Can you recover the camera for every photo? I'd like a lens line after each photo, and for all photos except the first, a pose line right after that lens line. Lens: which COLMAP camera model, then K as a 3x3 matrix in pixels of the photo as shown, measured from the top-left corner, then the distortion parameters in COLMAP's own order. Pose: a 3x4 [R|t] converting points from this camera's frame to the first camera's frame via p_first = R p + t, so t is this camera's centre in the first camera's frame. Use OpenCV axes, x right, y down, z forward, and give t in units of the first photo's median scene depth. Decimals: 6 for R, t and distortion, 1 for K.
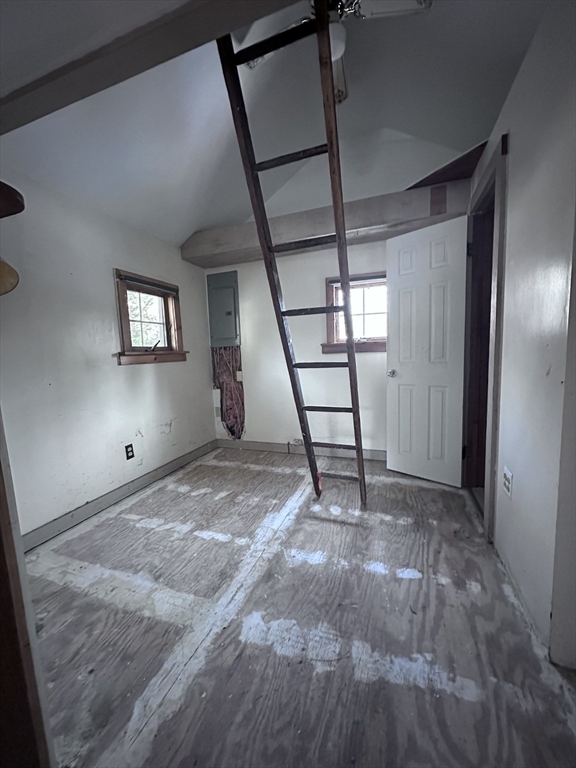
lens RADIAL K [[306.1, 0, 288.0], [0, 306.1, 384.0], [0, 0, 1]] dist [0.000073, 0.000080]
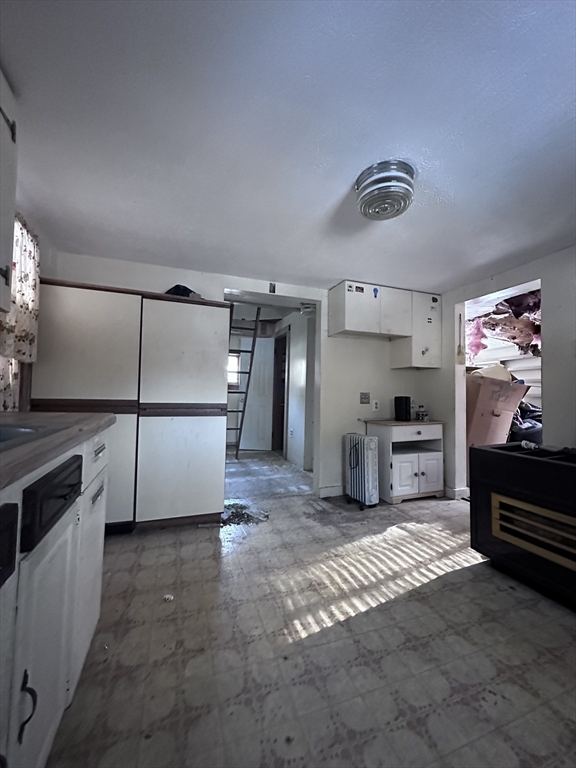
lens RADIAL K [[306.1, 0, 288.0], [0, 306.1, 384.0], [0, 0, 1]] dist [0.000073, 0.000080]
pose [[0.767309, 0.075242, 0.636848, -1.118863], [0.012419, 0.991163, -0.132066, 0.201311], [-0.641157, 0.109244, 0.759594, -1.171150]]
